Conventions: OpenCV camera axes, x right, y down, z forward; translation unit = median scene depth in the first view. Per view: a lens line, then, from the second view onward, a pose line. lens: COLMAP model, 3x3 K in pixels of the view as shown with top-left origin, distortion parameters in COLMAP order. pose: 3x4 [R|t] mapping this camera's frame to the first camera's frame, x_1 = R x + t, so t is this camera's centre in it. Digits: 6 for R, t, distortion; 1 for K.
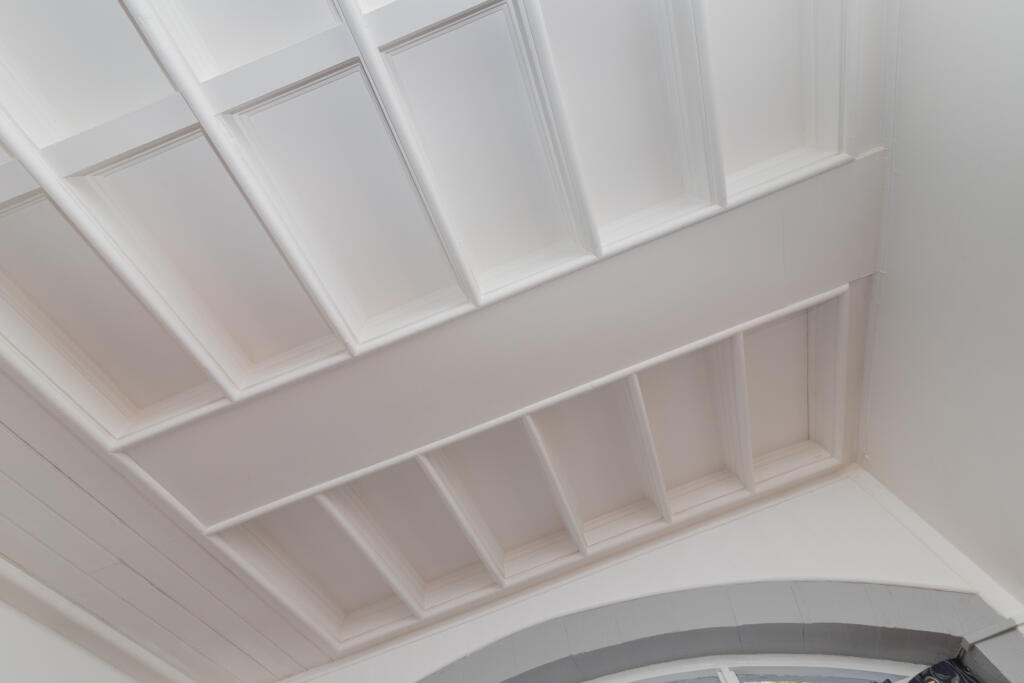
lens RADIAL K [[463.5, 0, 512.0], [0, 463.5, 341.5], [0, 0, 1]] dist [-0.001453, -0.000488]
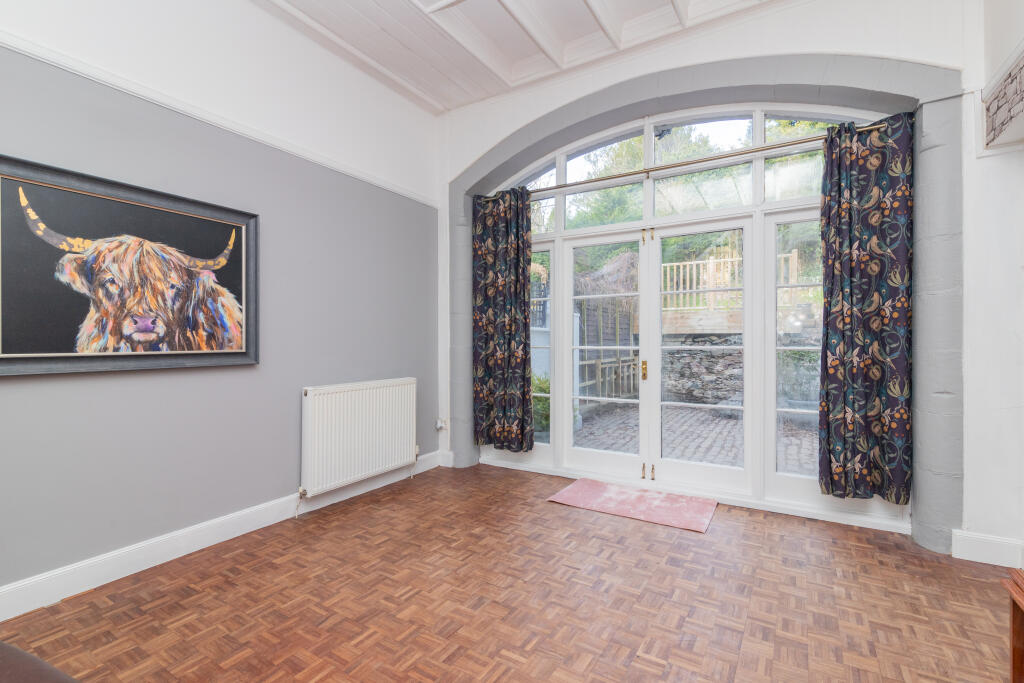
lens RADIAL K [[461.2, 0, 512.0], [0, 461.2, 341.5], [0, 0, 1]] dist [0.000354, -0.000426]
pose [[0.969075, 0.151315, -0.194927, 0.077649], [0.106652, 0.455515, 0.883816, -0.427425], [0.222527, -0.877274, 0.425291, -0.569009]]
